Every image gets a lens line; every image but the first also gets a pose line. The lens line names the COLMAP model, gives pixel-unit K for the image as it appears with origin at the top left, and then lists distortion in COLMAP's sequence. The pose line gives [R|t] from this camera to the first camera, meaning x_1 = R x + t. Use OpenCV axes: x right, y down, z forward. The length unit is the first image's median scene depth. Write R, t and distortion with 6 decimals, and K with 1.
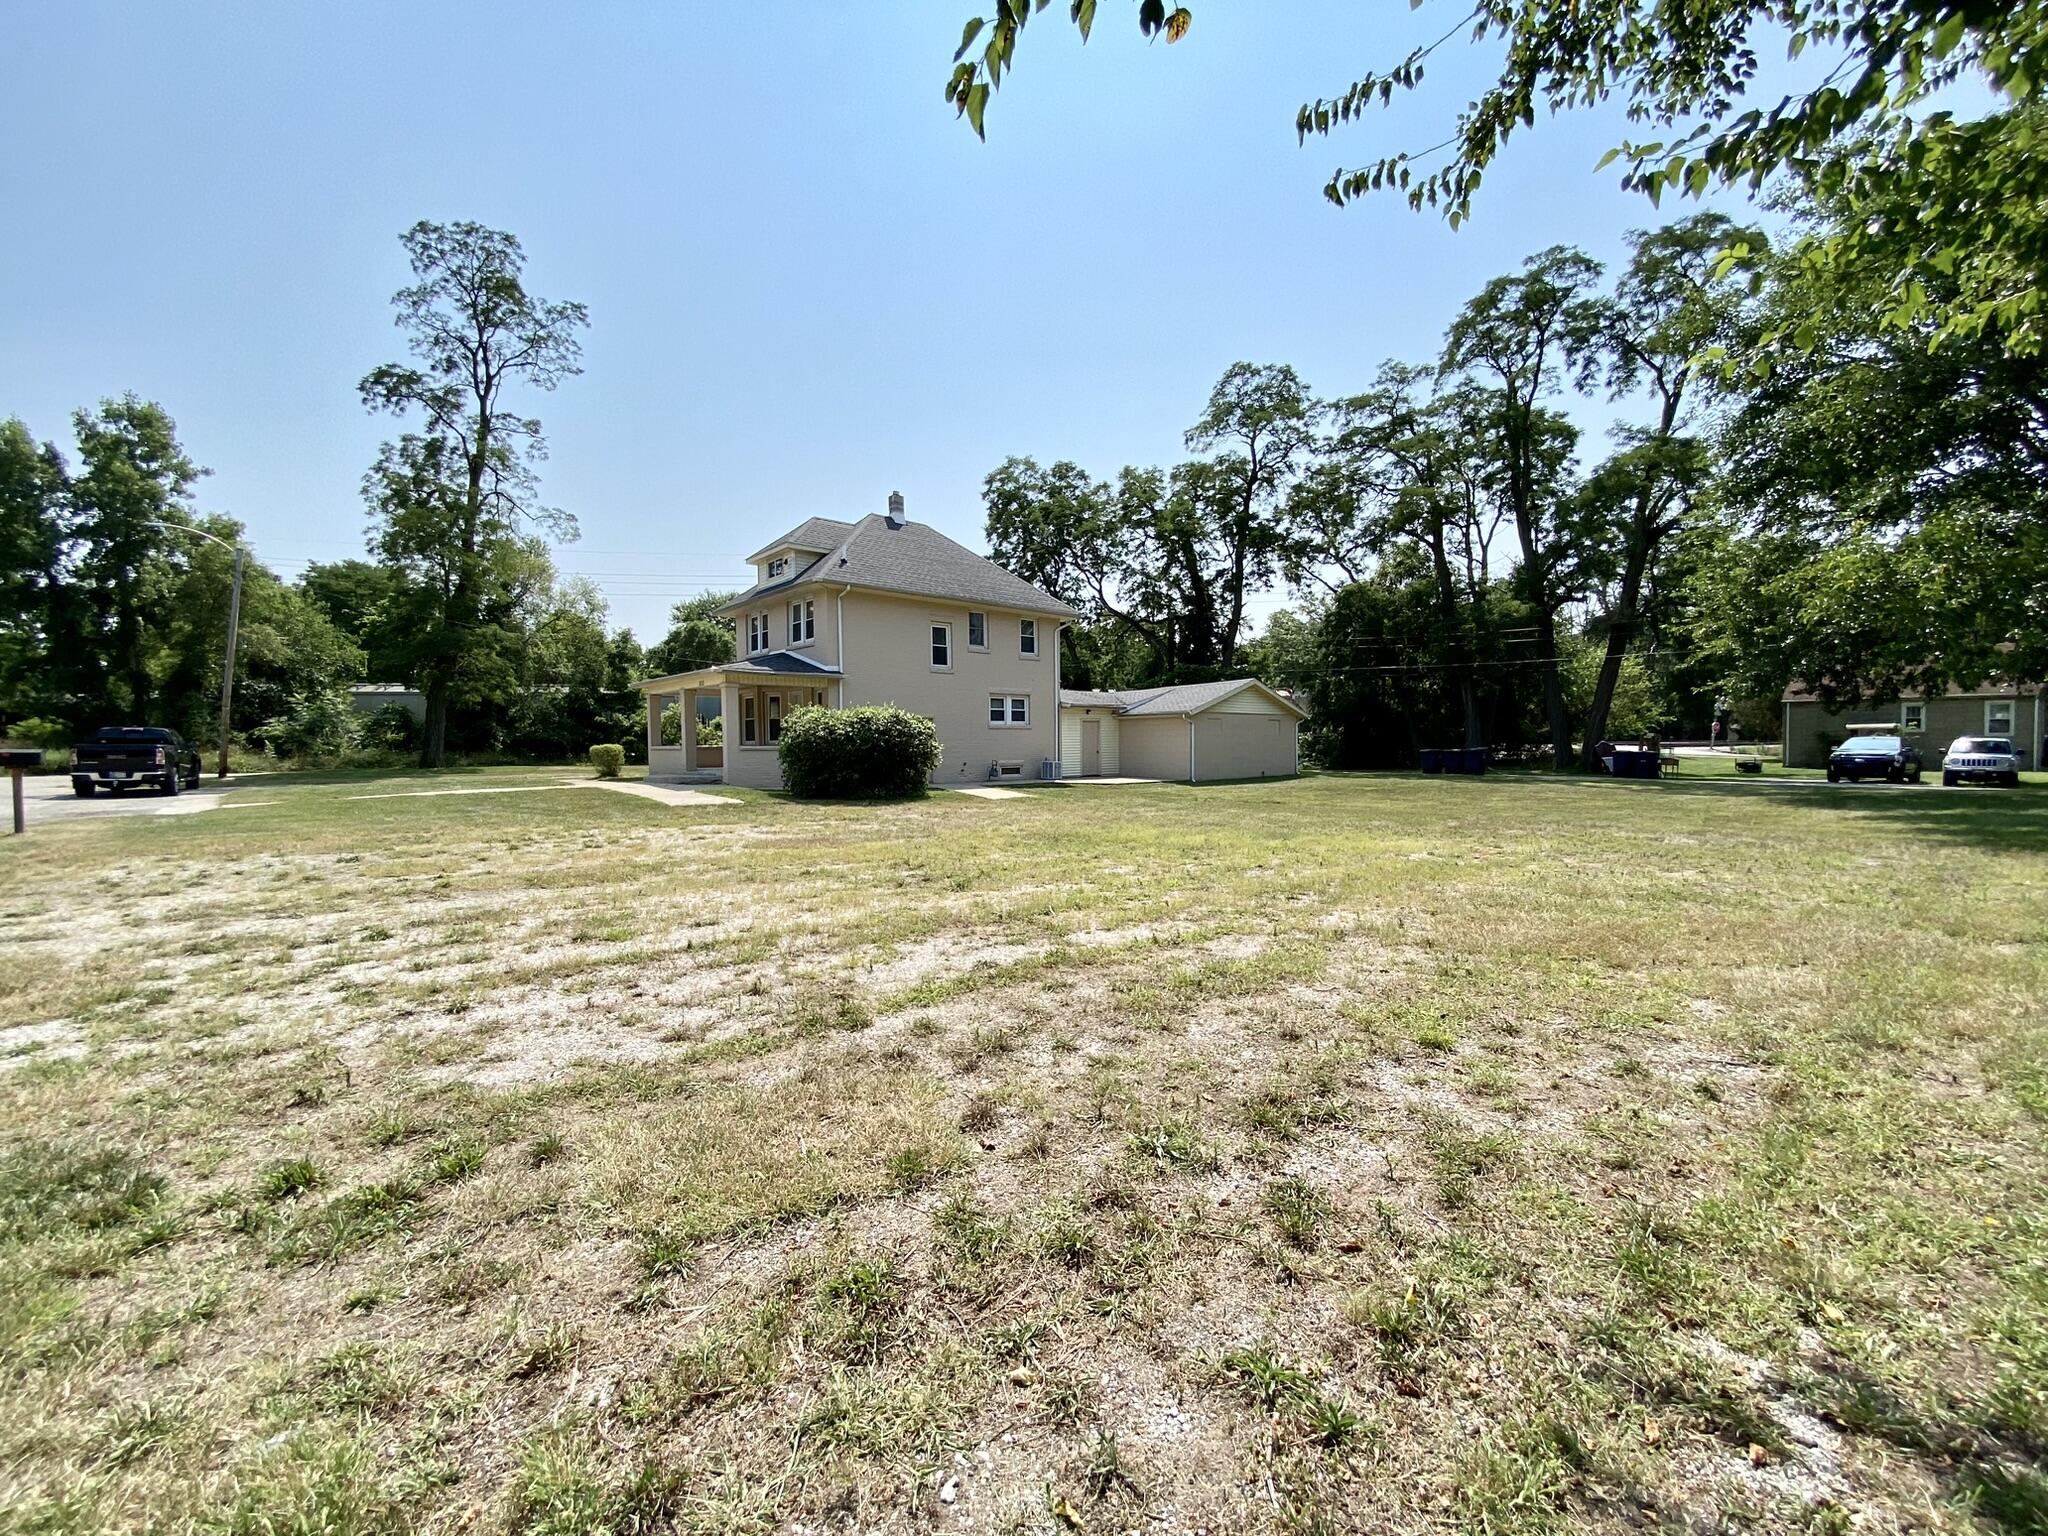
lens RADIAL K [[816.6, 0, 1024.0], [0, 816.6, 768.0], [0, 0, 1]] dist [0.025882, -0.021643]
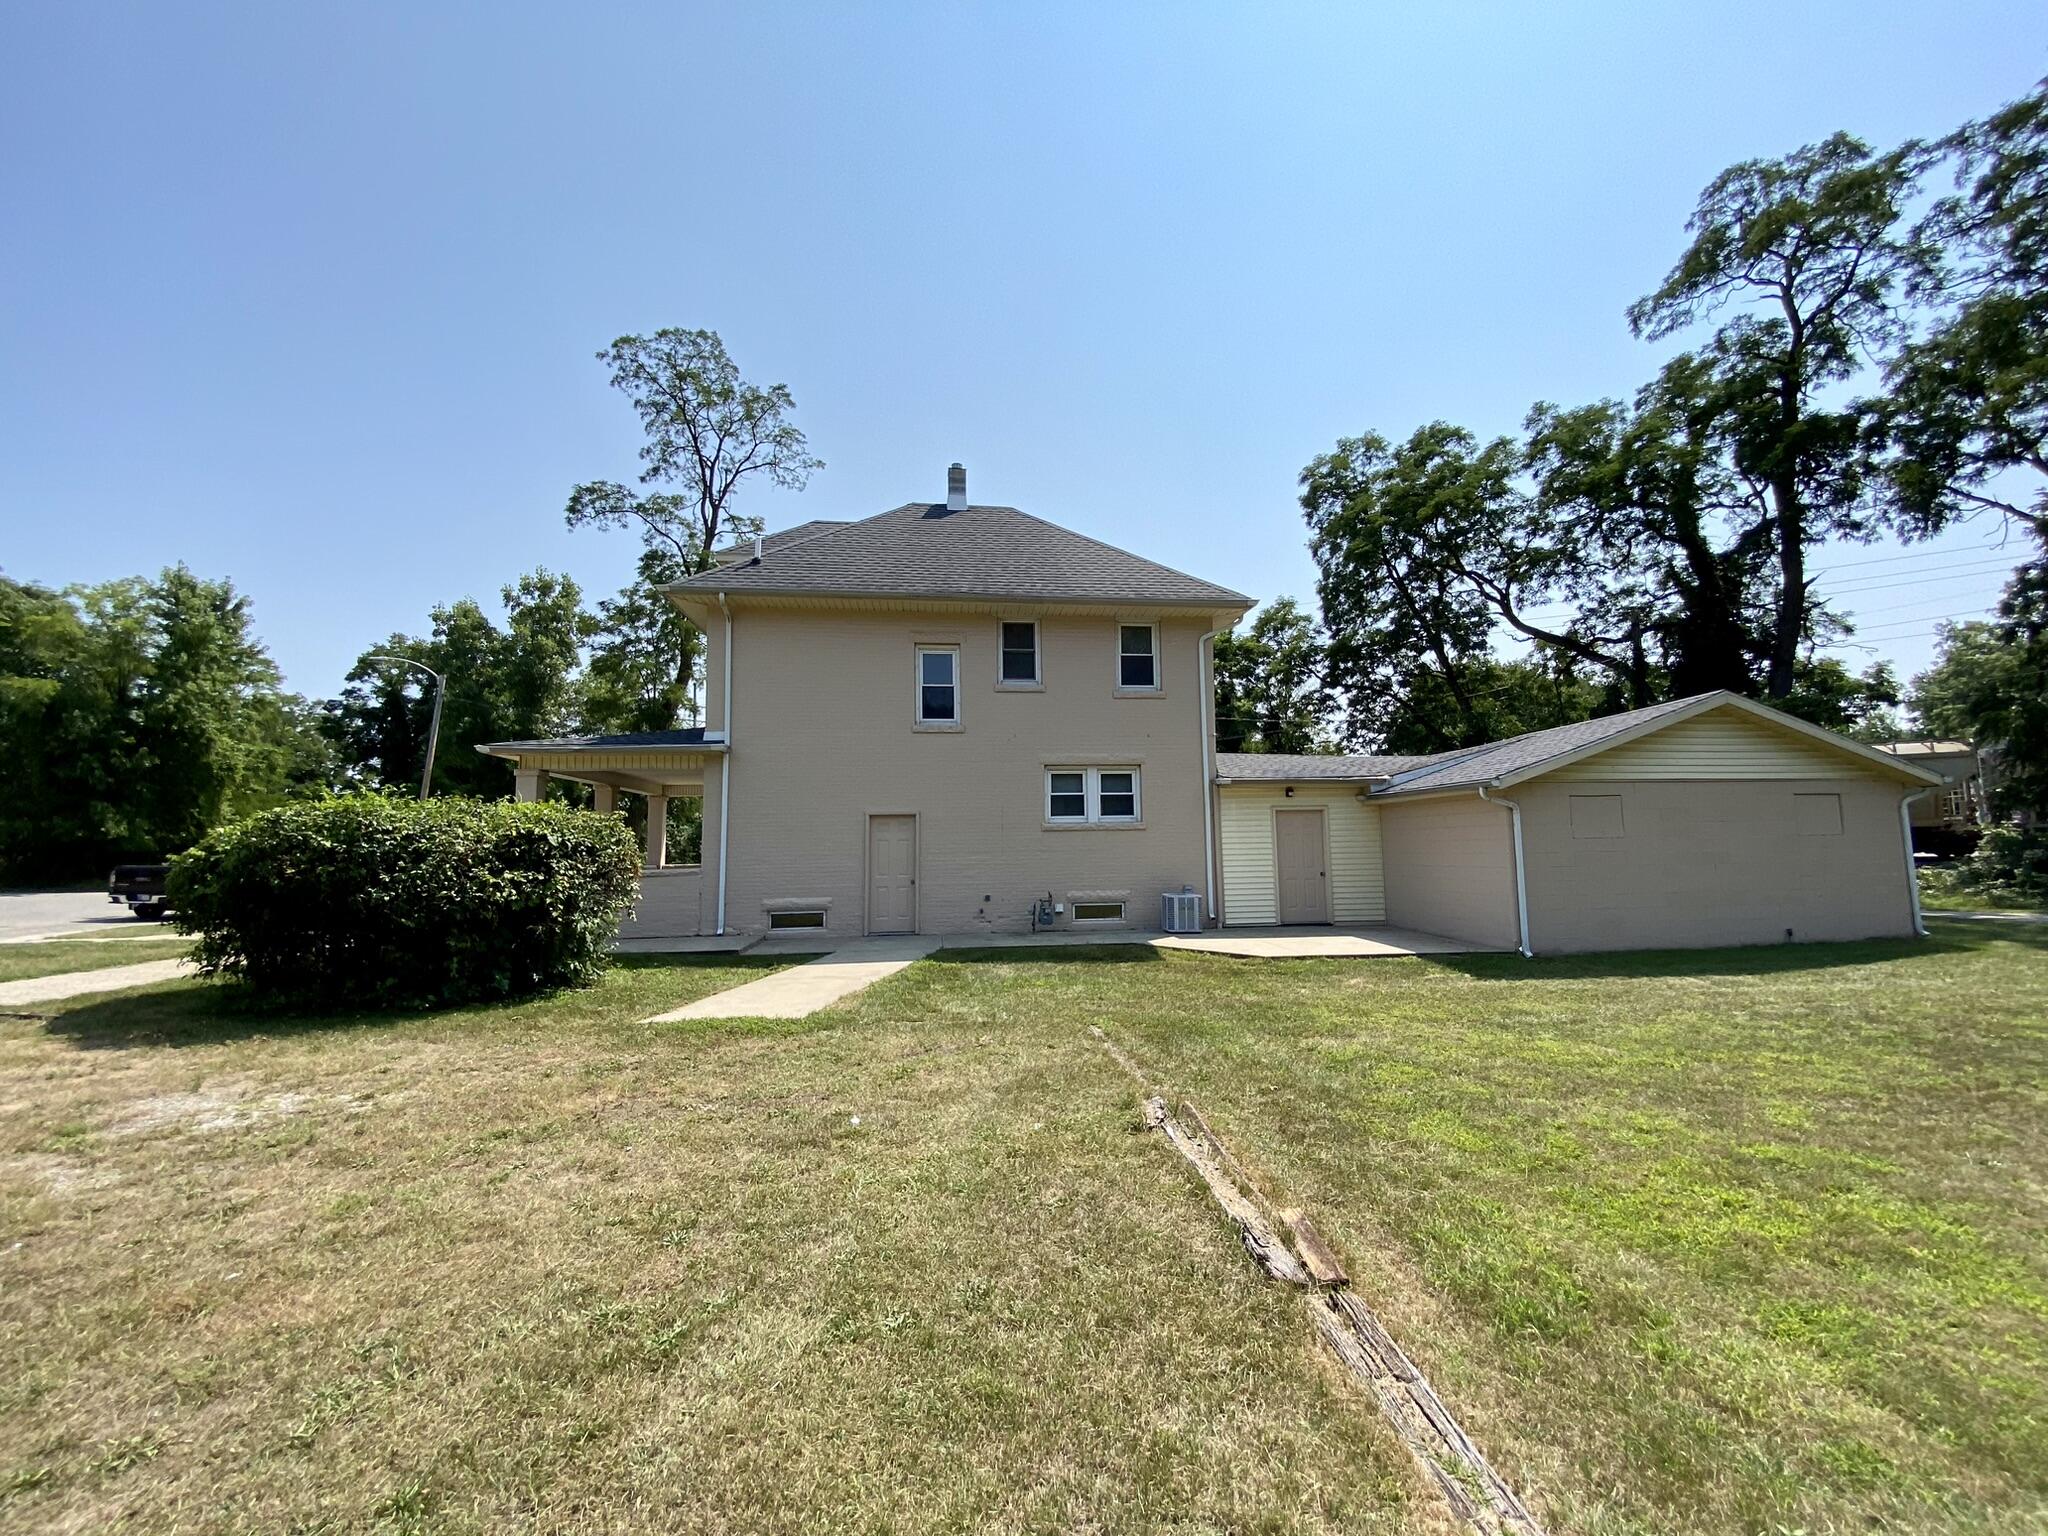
lens RADIAL K [[816.6, 0, 1024.0], [0, 816.6, 768.0], [0, 0, 1]] dist [0.025882, -0.021643]
pose [[0.835156, -0.061046, -0.546614, 0.134731], [-0.003185, 0.993268, -0.115795, -0.015308], [0.550003, 0.098448, 0.829340, 0.306977]]
